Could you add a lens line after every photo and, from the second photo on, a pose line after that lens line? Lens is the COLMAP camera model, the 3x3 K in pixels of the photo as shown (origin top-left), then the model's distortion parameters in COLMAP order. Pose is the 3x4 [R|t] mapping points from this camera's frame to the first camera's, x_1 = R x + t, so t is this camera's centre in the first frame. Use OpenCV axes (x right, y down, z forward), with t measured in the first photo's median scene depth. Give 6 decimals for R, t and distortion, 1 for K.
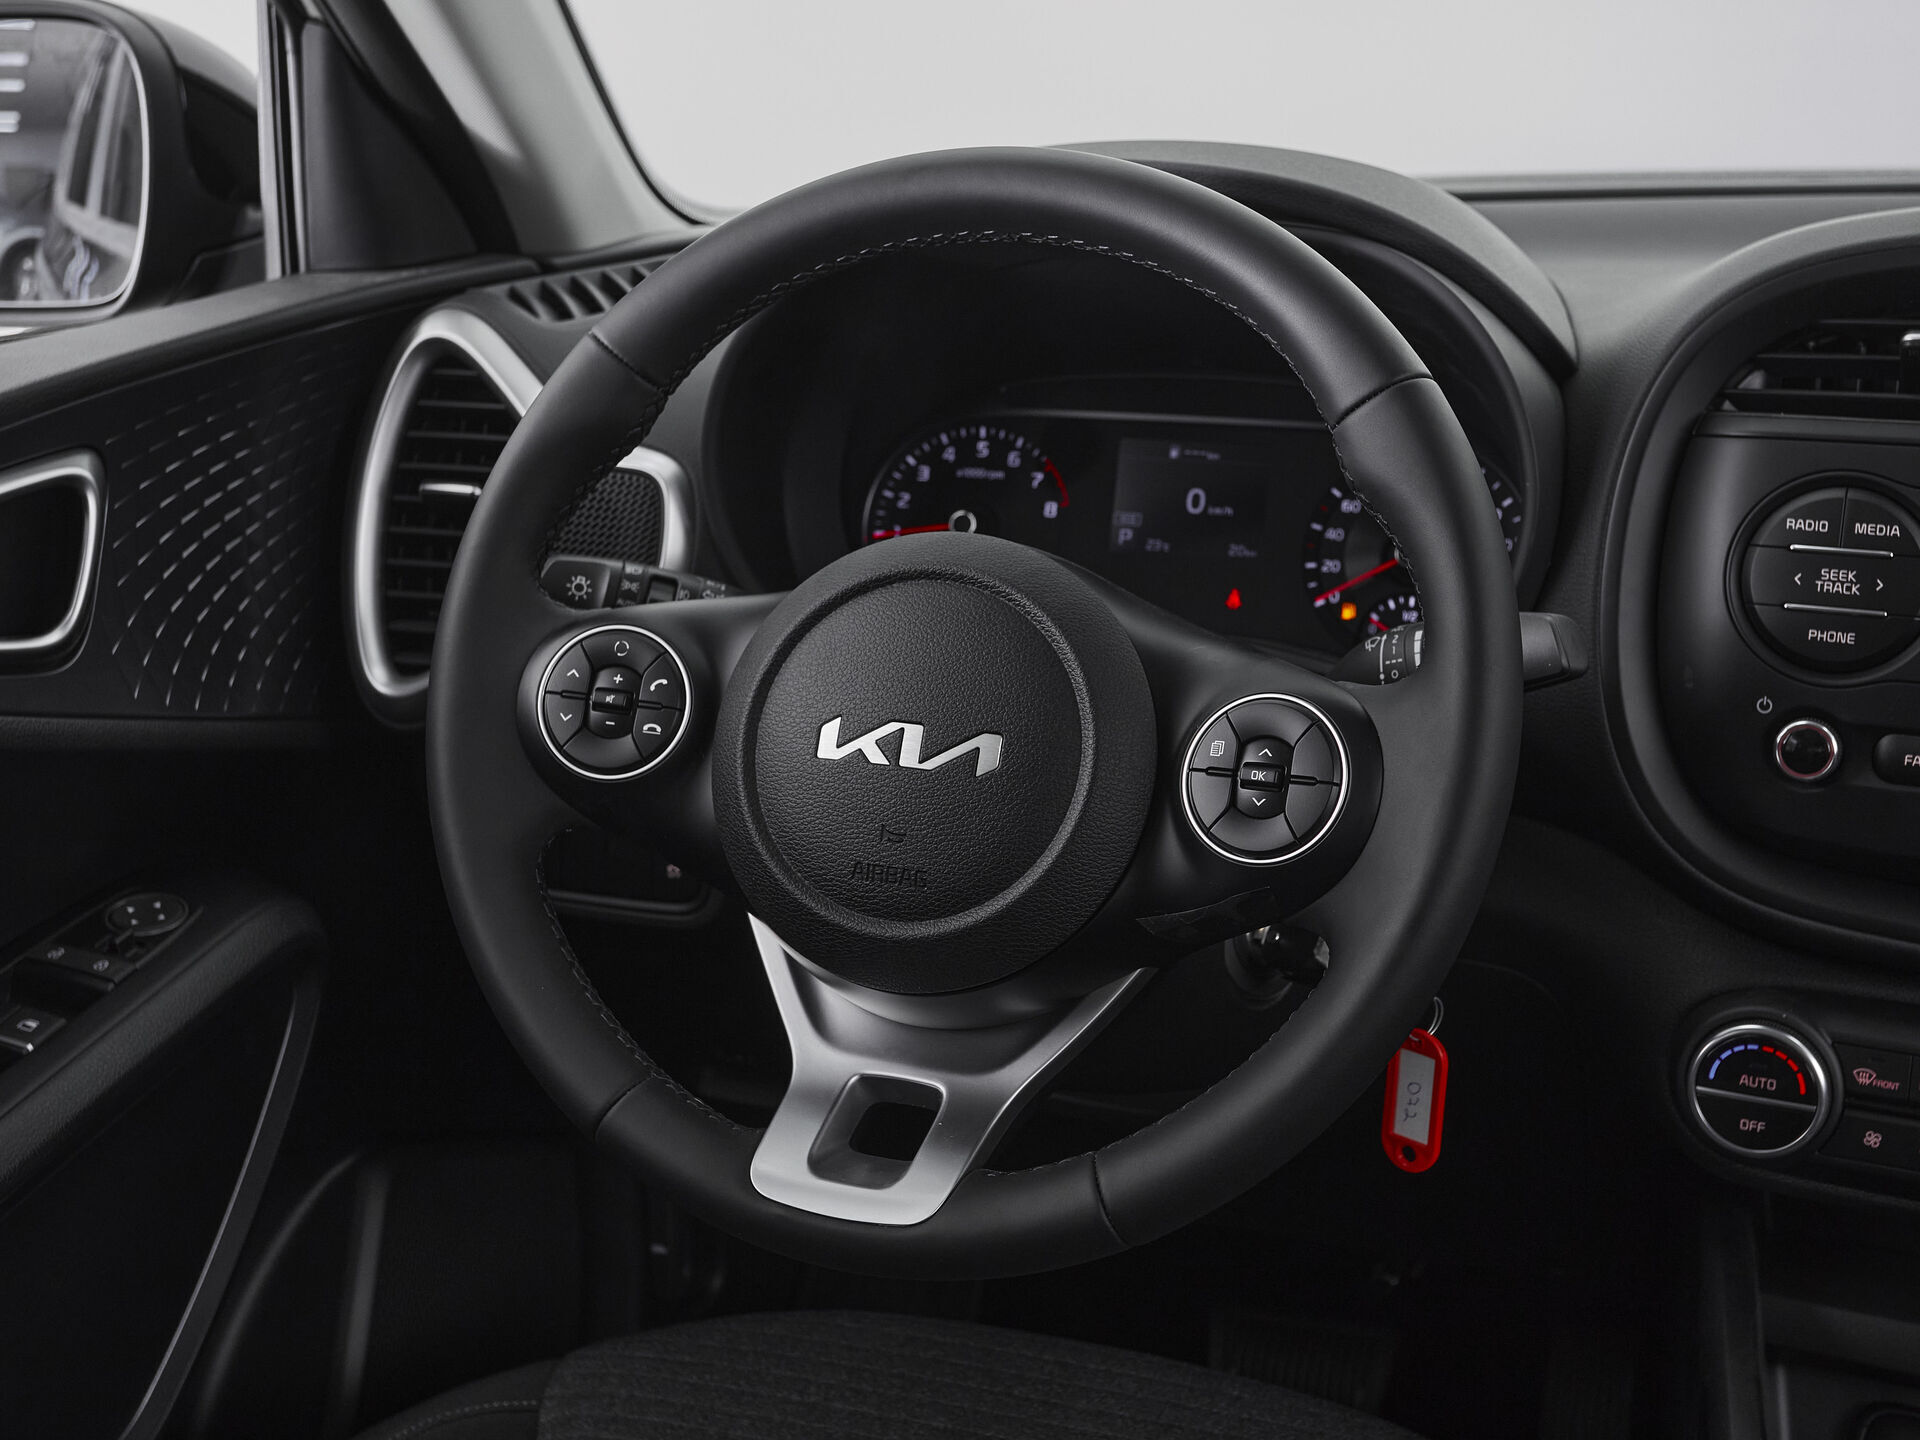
lens RADIAL K [[2393.5, 0, 951.9], [0, 2393.5, 683.0], [0, 0, 1]] dist [0.003806, 0.088788]
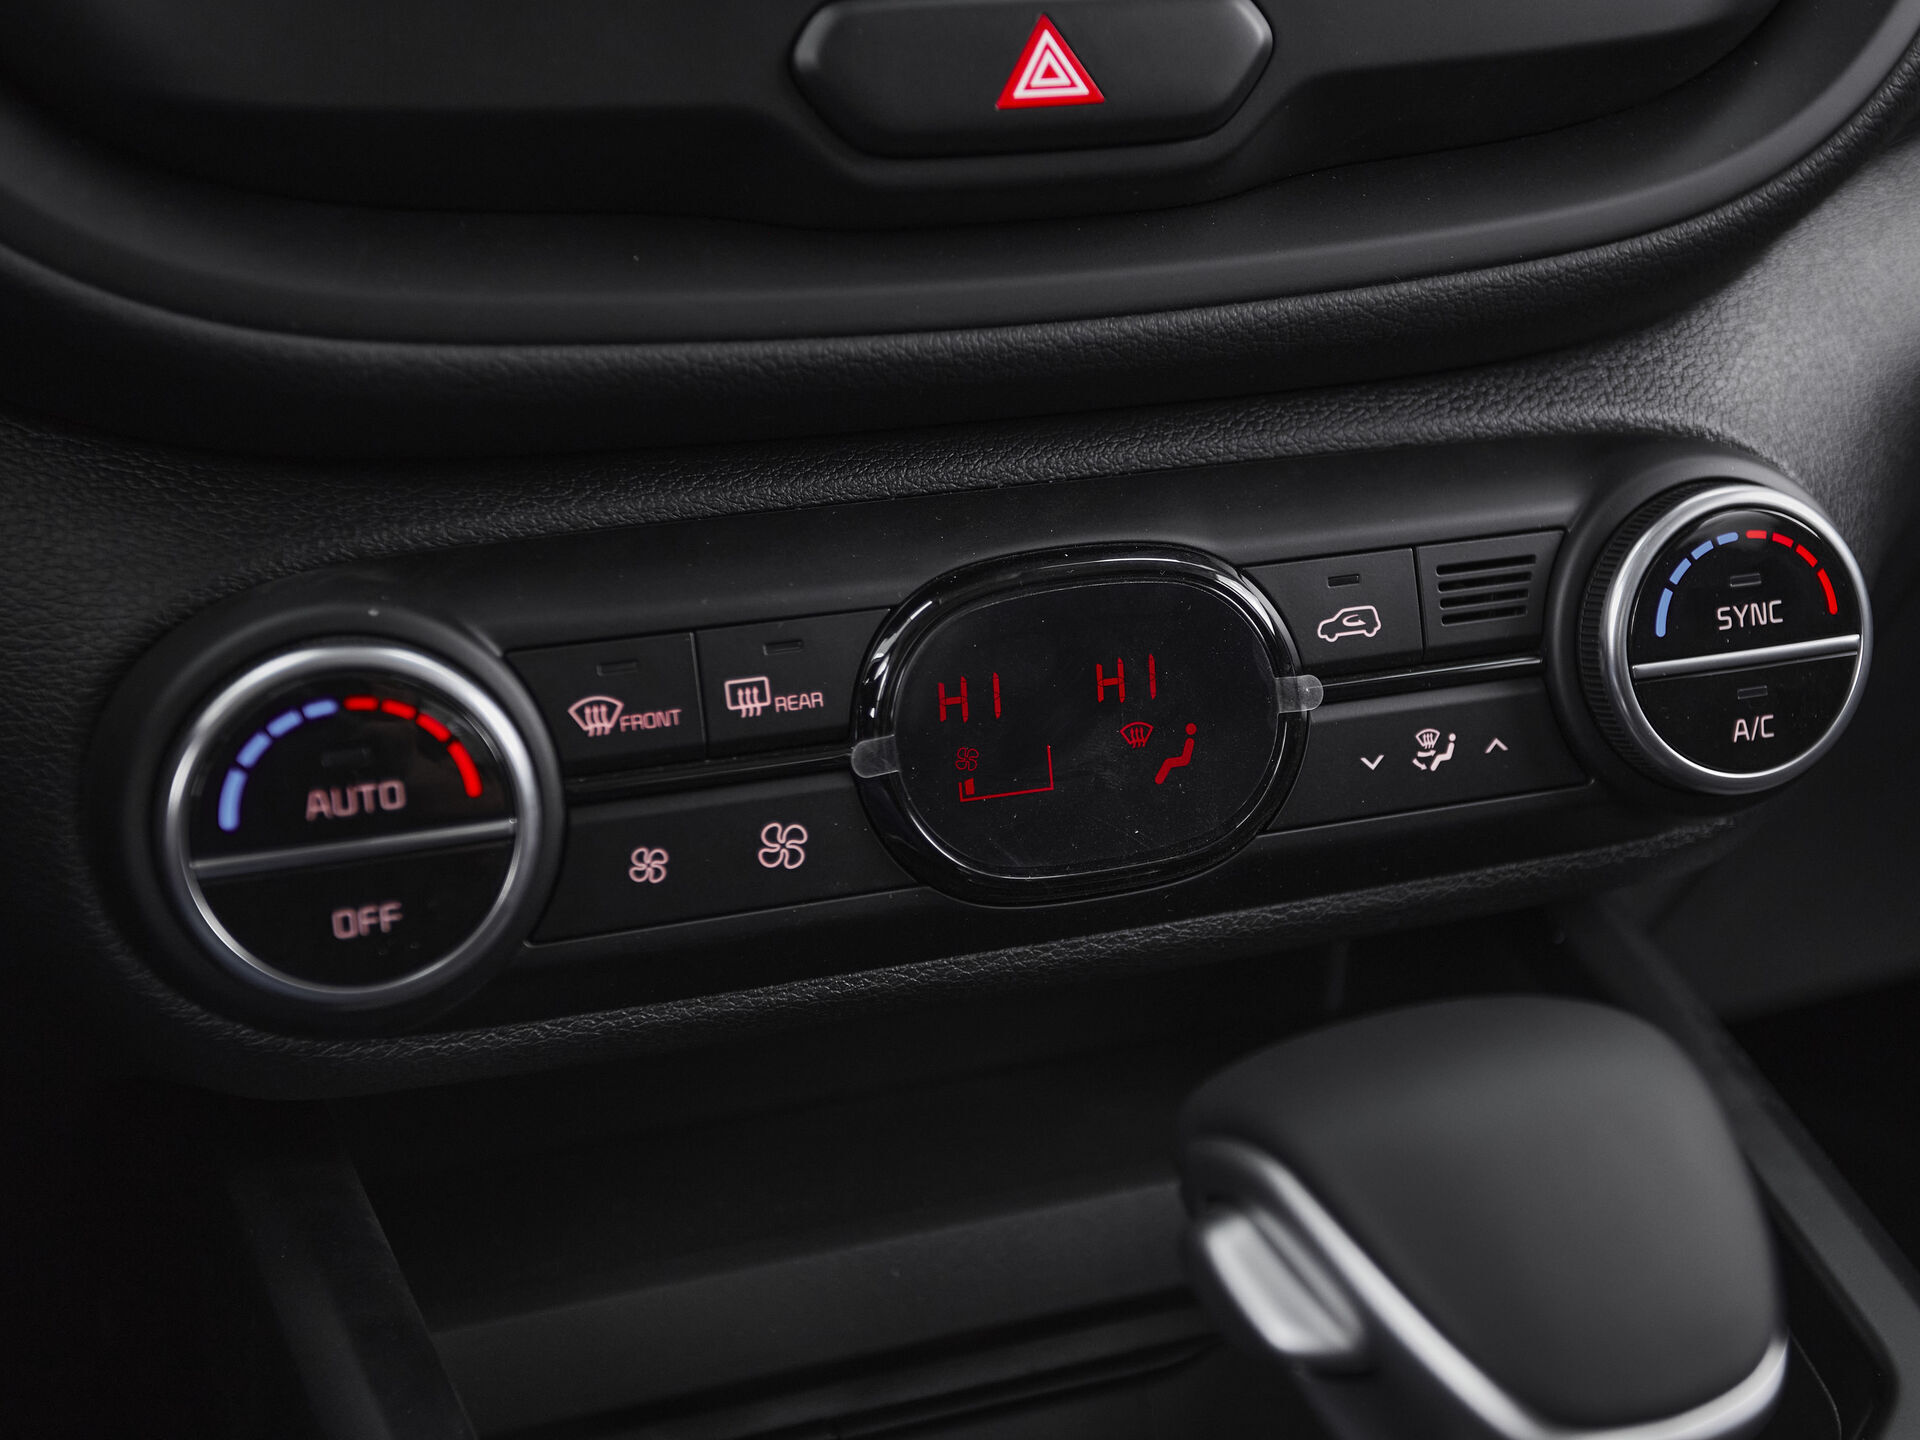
lens RADIAL K [[2441.7, 0, 995.3], [0, 2441.7, 672.4], [0, 0, 1]] dist [0.013640, 0.047159]
pose [[0.719357, -0.209999, 0.662137, 0.168880], [0.205026, 0.974930, 0.086459, 0.138985], [-0.663694, 0.073561, 0.744378, 0.675650]]
